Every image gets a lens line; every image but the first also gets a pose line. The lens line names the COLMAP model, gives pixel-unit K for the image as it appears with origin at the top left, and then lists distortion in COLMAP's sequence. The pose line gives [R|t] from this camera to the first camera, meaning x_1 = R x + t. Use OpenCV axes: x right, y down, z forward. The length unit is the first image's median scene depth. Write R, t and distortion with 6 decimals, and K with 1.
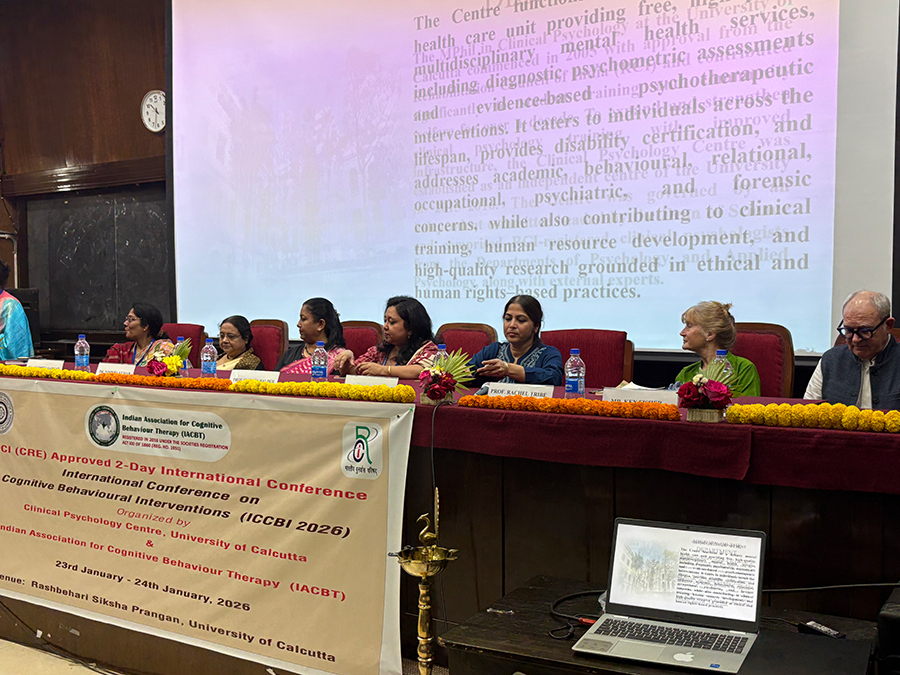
lens RADIAL K [[966.1, 0, 452.1], [0, 966.1, 339.5], [0, 0, 1]] dist [0.127041, -0.362708]
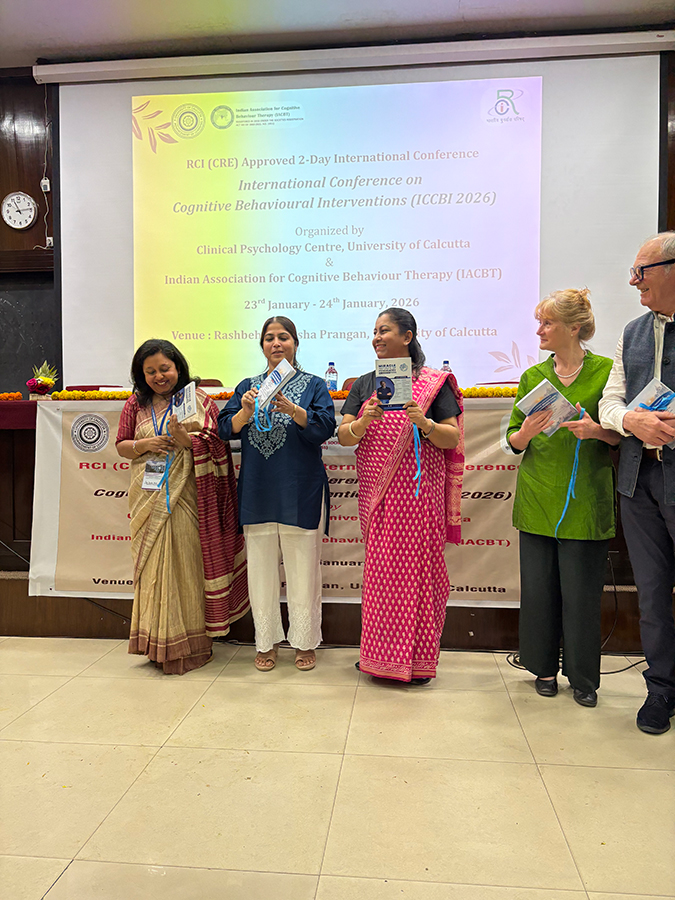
lens RADIAL K [[698.9, 0, 336.5], [0, 698.9, 453.2], [0, 0, 1]] dist [0.012361, 0.006420]
pose [[0.898285, -0.009222, 0.439316, -0.631060], [0.016817, 0.999769, -0.013399, 0.126942], [-0.439091, 0.019424, 0.898233, 0.203494]]
